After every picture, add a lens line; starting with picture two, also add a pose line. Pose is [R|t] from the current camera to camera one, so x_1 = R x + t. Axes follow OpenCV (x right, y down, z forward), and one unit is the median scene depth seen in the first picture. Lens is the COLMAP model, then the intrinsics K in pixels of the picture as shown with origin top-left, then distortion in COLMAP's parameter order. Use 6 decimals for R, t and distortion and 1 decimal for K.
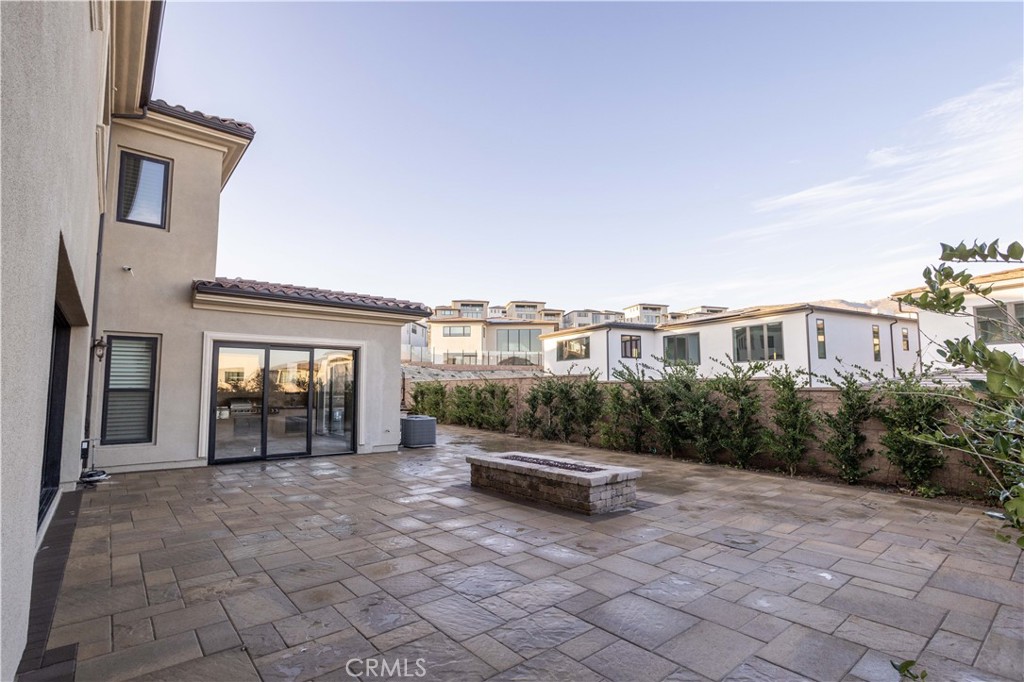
lens RADIAL K [[486.9, 0, 508.3], [0, 486.9, 344.6], [0, 0, 1]] dist [-0.030126, 0.000119]
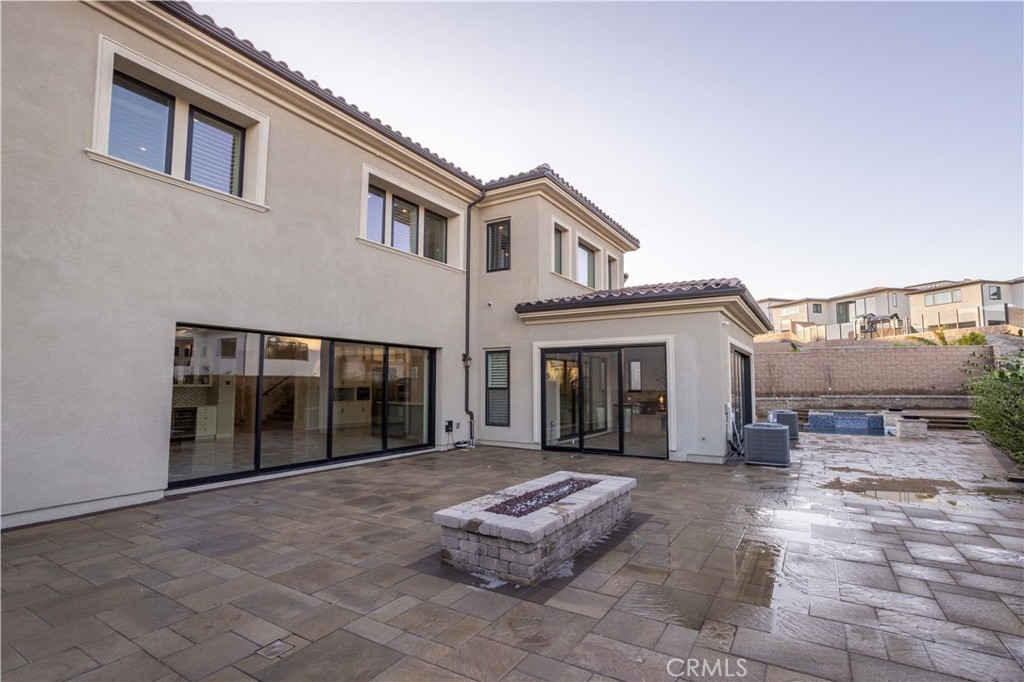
lens RADIAL K [[486.9, 0, 508.3], [0, 486.9, 344.6], [0, 0, 1]] dist [-0.030126, 0.000119]
pose [[0.315273, -0.077953, -0.945794, 0.557061], [0.084867, 0.994943, -0.053714, 0.041607], [0.945199, -0.063332, 0.320295, 0.531124]]
